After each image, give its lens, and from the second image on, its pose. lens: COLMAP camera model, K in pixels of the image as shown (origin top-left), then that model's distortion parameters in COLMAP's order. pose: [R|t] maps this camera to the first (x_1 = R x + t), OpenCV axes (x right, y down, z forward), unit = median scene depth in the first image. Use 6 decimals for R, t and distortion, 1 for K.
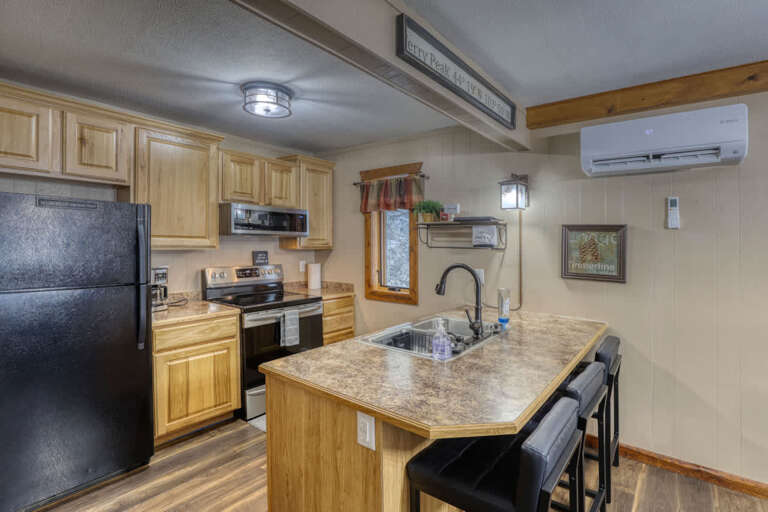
lens RADIAL K [[363.6, 0, 418.3], [0, 363.6, 237.2], [0, 0, 1]] dist [-0.013267, 0.000428]
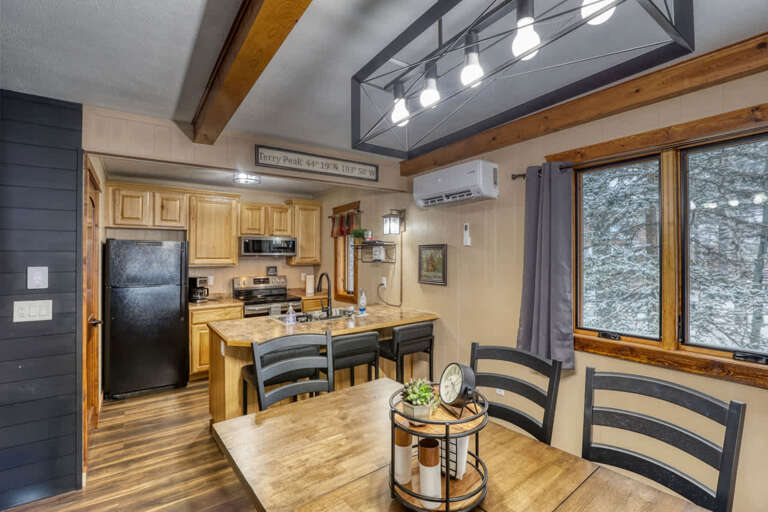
lens RADIAL K [[350.4, 0, 383.3], [0, 350.4, 238.3], [0, 0, 1]] dist [-0.028130, -0.000162]
pose [[0.947798, -0.038626, -0.316523, 0.591153], [0.025854, 0.998677, -0.044452, -0.001527], [0.317822, 0.033948, 0.947543, -0.269893]]
